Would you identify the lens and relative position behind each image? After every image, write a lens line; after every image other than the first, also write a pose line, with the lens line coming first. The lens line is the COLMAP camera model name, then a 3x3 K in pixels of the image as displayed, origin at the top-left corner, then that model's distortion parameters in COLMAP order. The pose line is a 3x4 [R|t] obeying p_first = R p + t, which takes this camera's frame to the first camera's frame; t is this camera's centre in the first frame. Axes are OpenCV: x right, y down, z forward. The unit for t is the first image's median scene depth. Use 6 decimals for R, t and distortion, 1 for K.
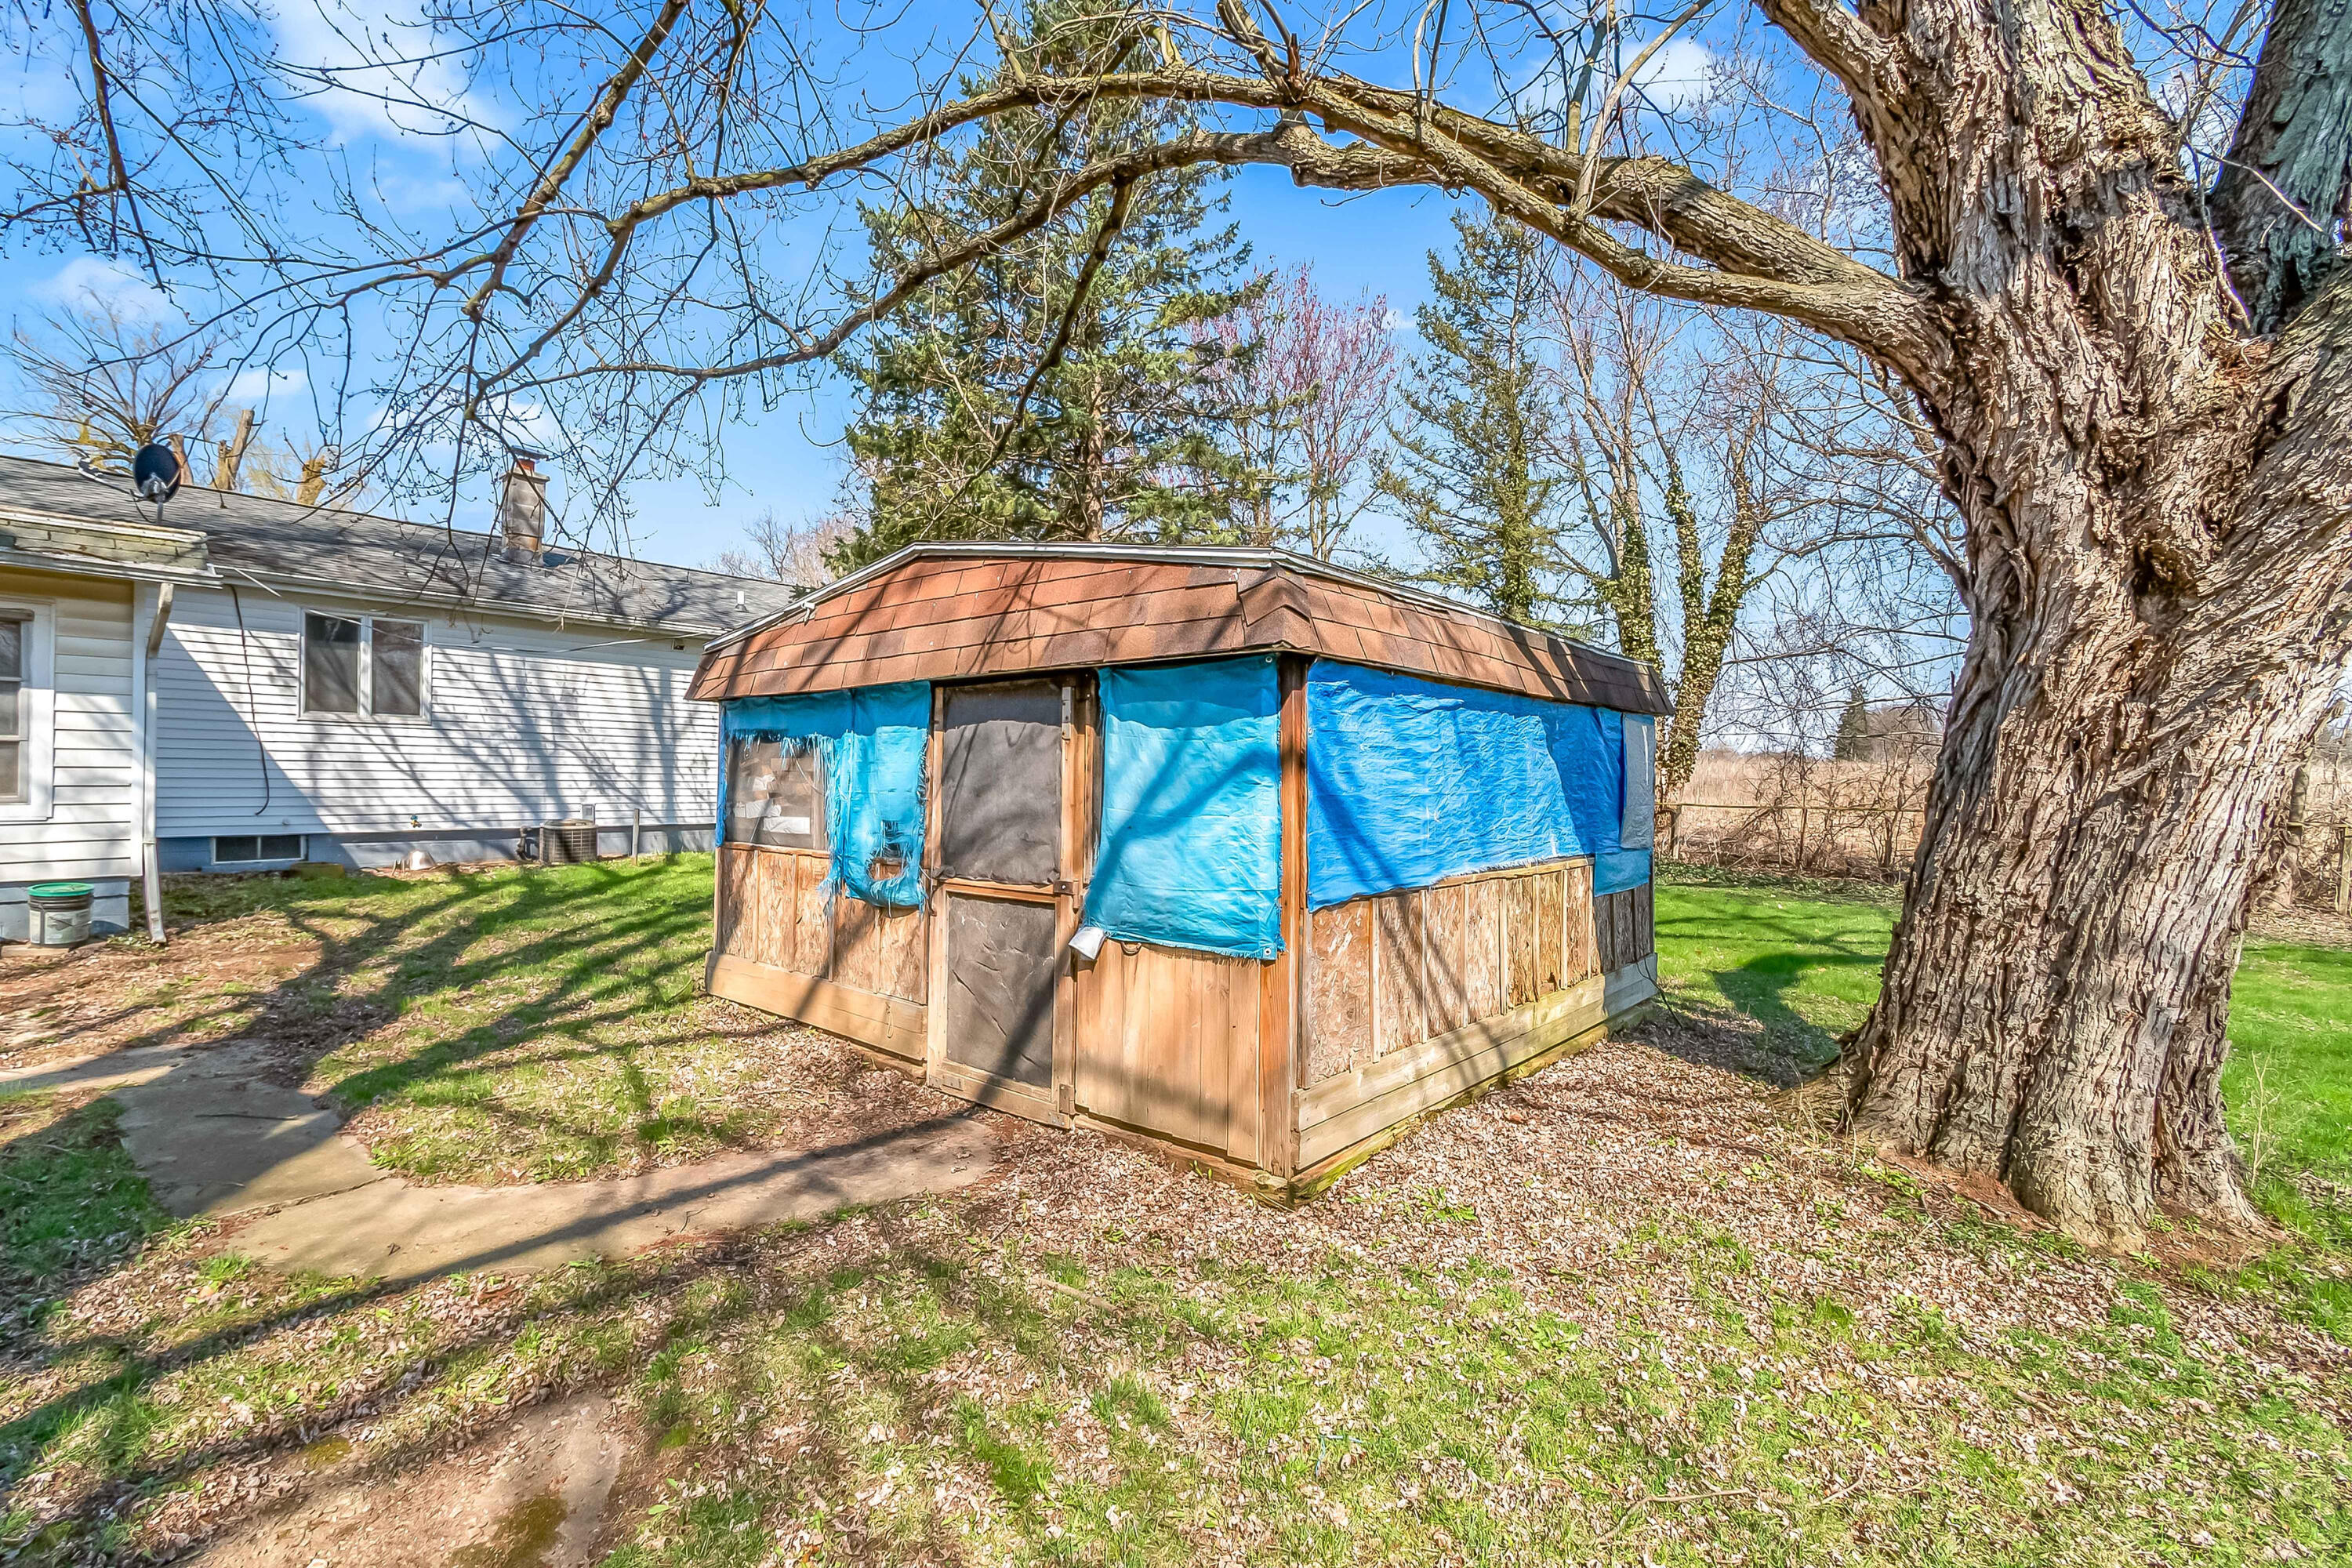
lens RADIAL K [[1015.2, 0, 1089.2], [0, 1015.2, 779.2], [0, 0, 1]] dist [0.001774, 0.000188]
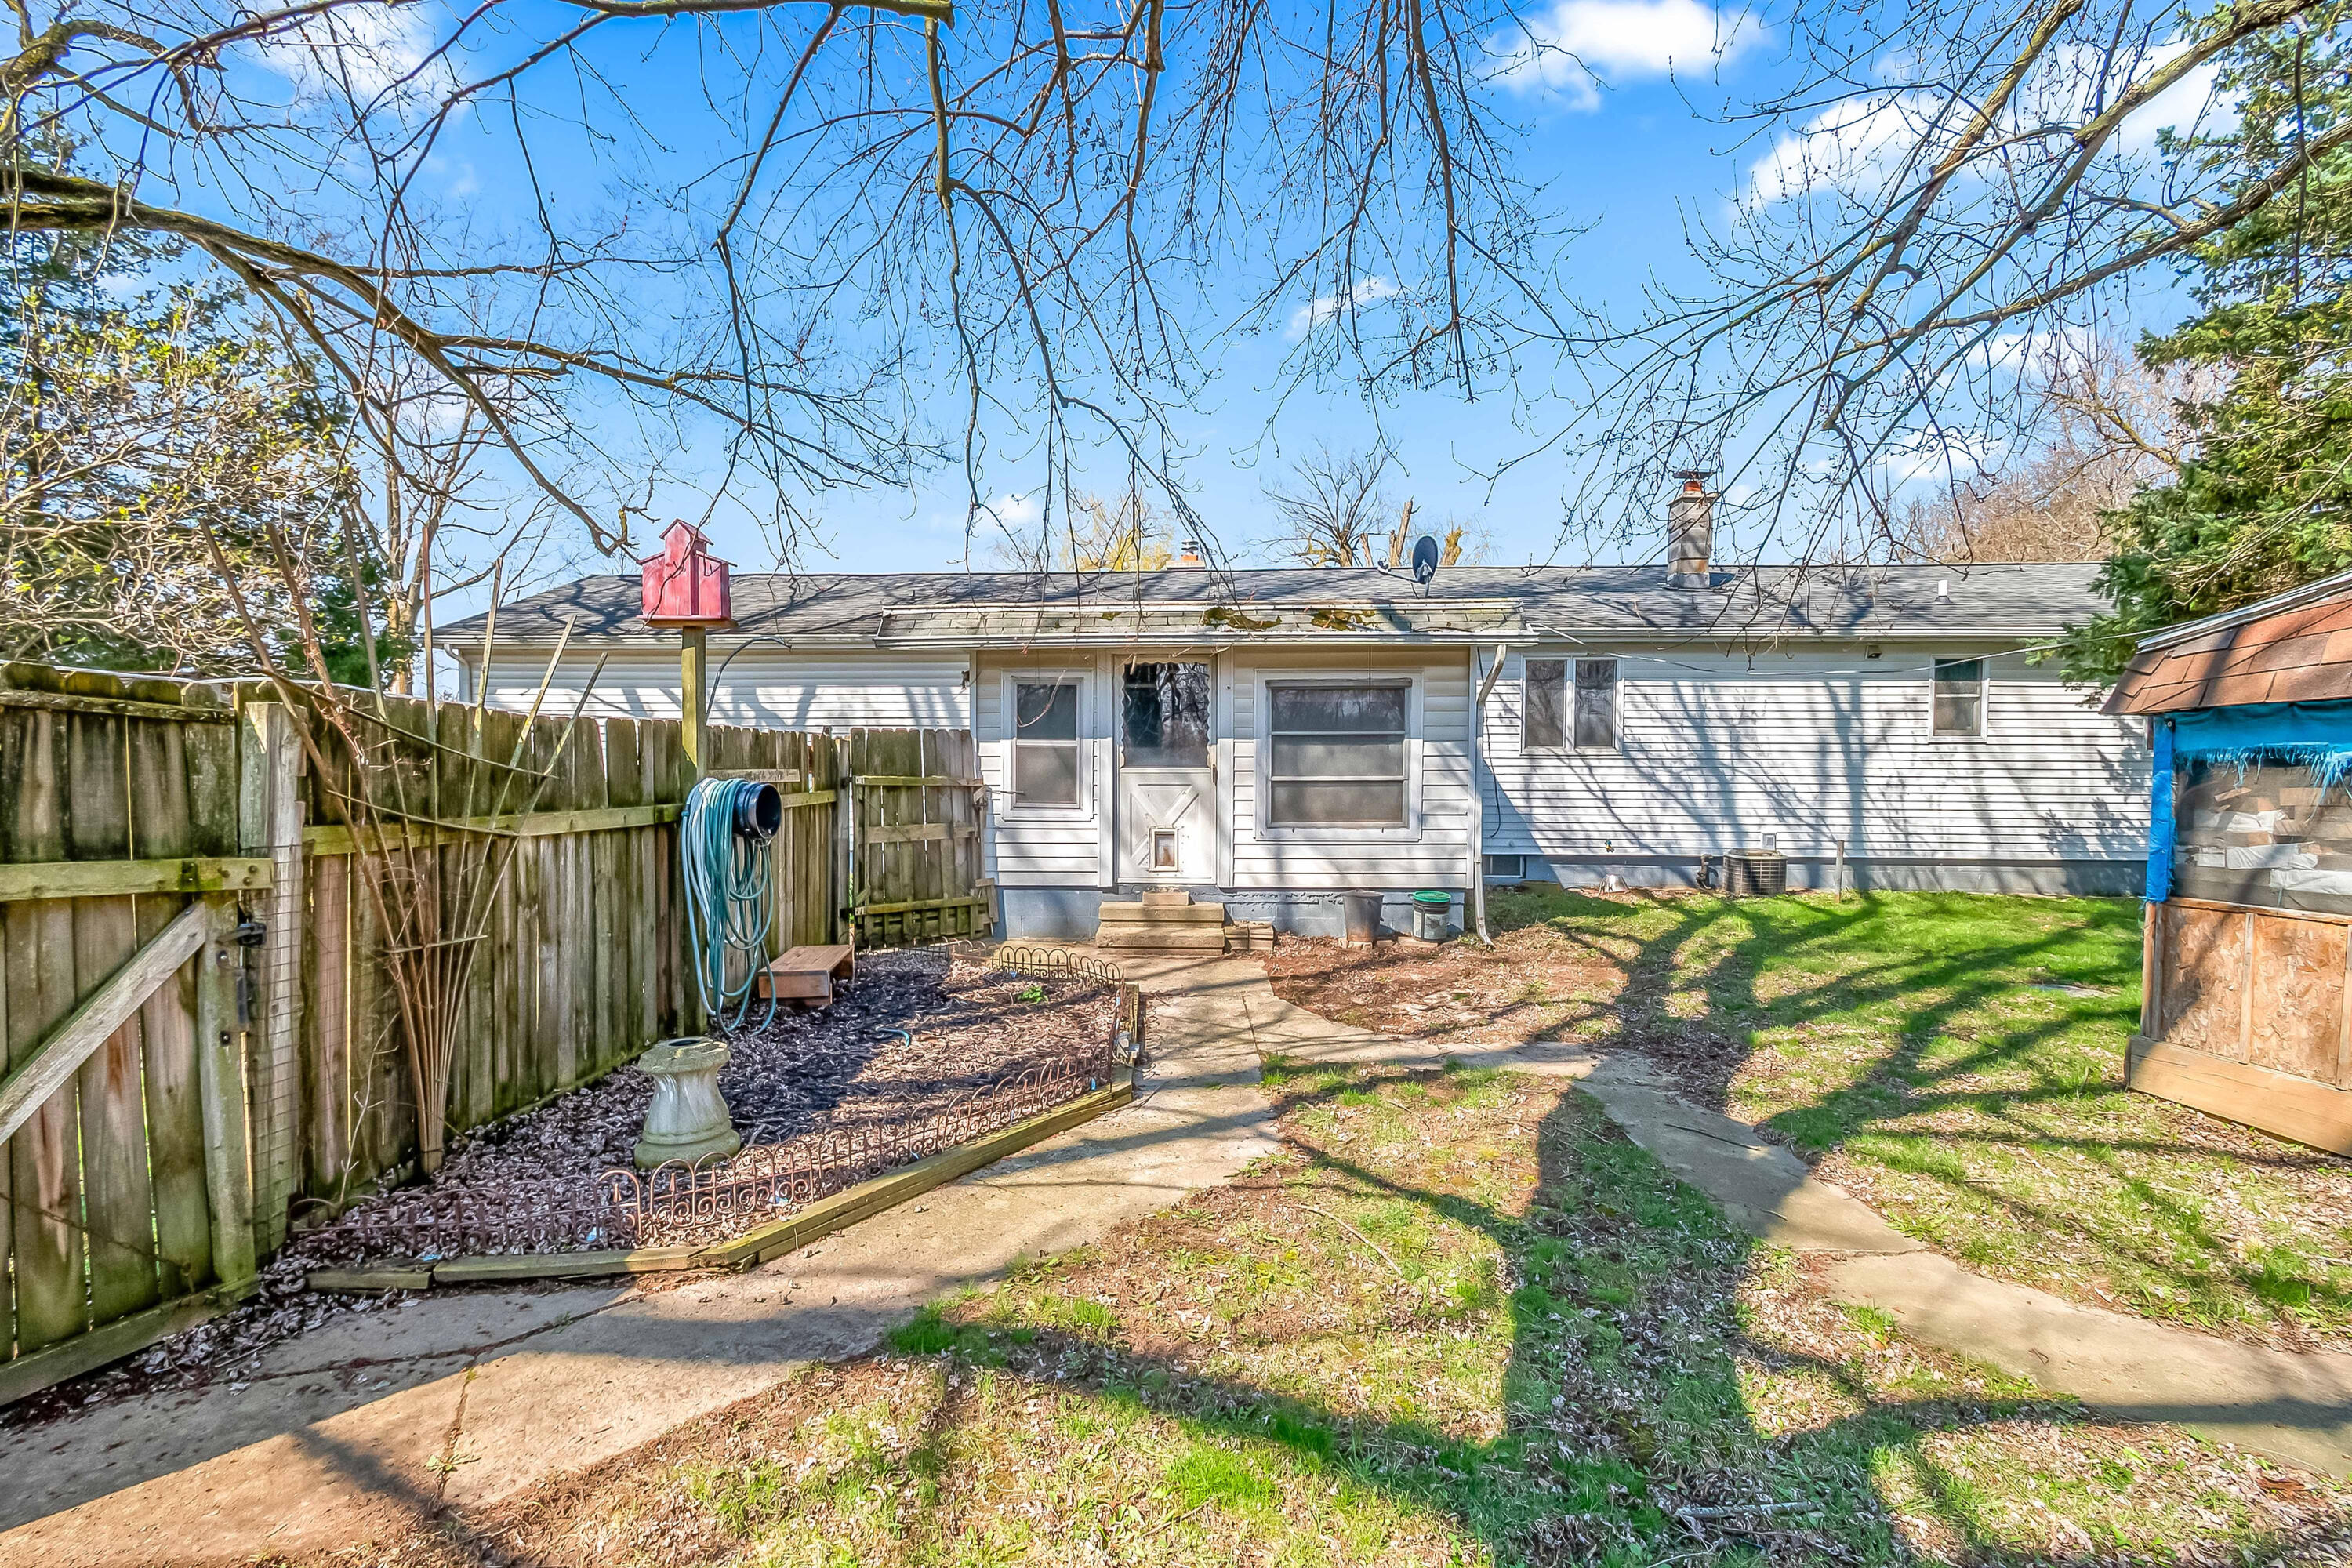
lens RADIAL K [[1028.0, 0, 1173.0], [0, 1028.0, 828.5], [0, 0, 1]] dist [-0.000293, -0.000354]
pose [[0.641964, 0.019449, -0.766488, -0.136887], [0.001316, 0.999649, 0.026467, -0.006301], [0.766733, -0.017999, 0.641713, -0.041023]]
